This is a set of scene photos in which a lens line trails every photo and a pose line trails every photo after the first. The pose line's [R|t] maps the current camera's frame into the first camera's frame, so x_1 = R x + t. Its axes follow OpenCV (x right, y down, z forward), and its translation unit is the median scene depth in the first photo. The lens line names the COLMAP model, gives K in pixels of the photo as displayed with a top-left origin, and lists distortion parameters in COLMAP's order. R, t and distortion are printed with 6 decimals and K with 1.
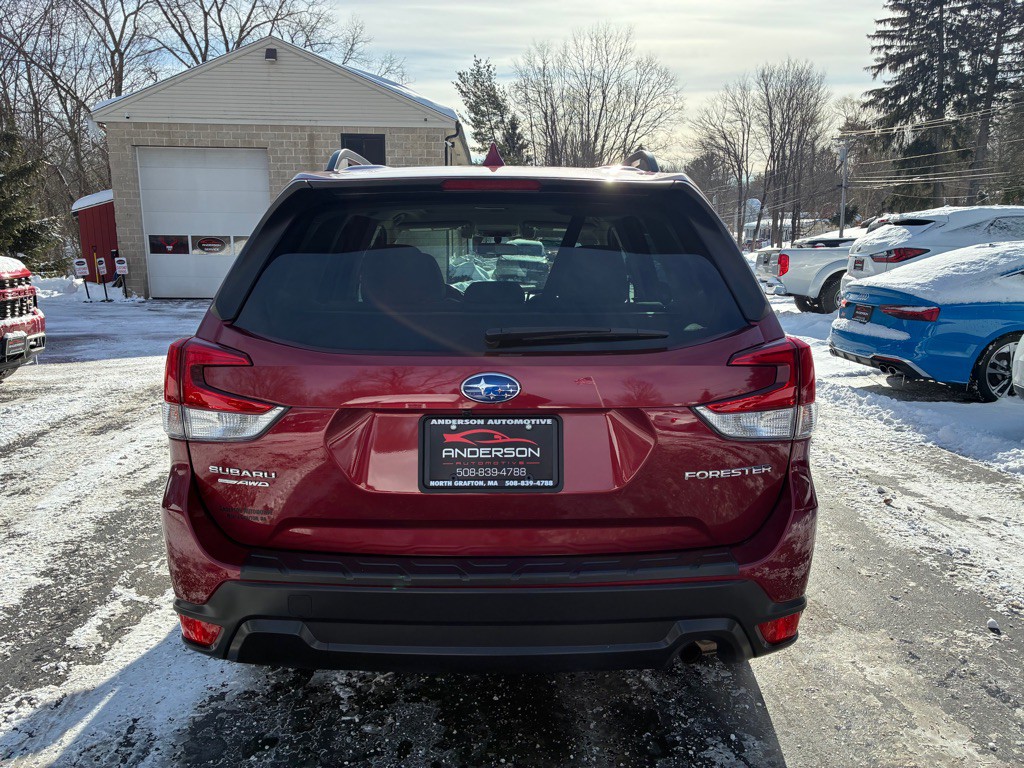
lens RADIAL K [[771.4, 0, 515.3], [0, 771.4, 387.3], [0, 0, 1]] dist [0.074767, -0.103556]
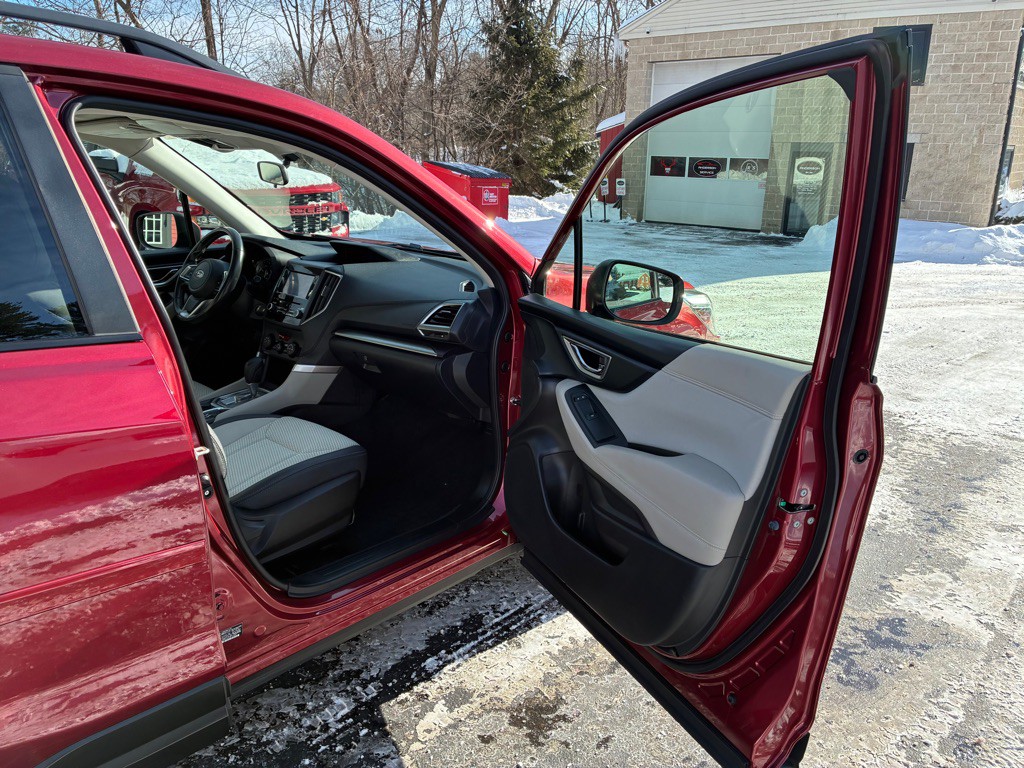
lens RADIAL K [[767.8, 0, 498.9], [0, 767.8, 385.5], [0, 0, 1]] dist [0.080906, -0.103896]
pose [[0.725303, 0.209414, -0.655806, 0.314766], [-0.148441, 0.977776, 0.148055, -0.089216], [0.672236, -0.010036, 0.740269, 0.456787]]
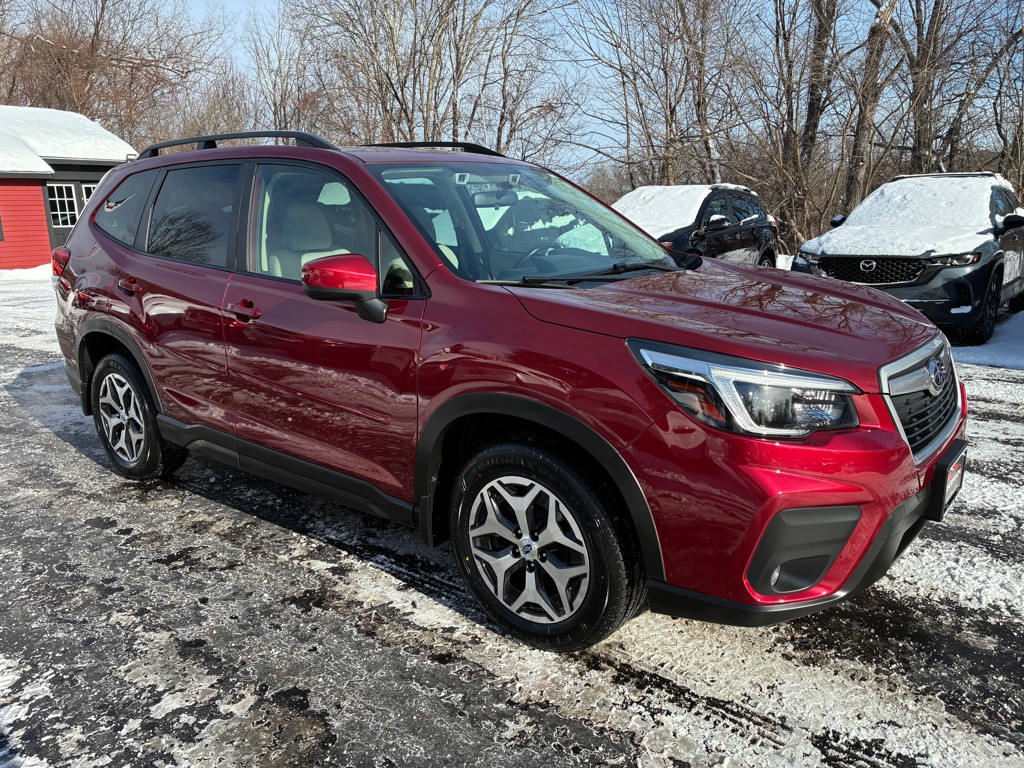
lens RADIAL K [[769.1, 0, 512.0], [0, 769.1, 384.0], [0, 0, 1]] dist [0.078714, -0.102584]
pose [[-0.632978, 0.180816, -0.752758, 0.371008], [-0.129234, 0.934020, 0.333026, -0.172396], [0.763307, 0.308080, -0.567846, 0.969262]]
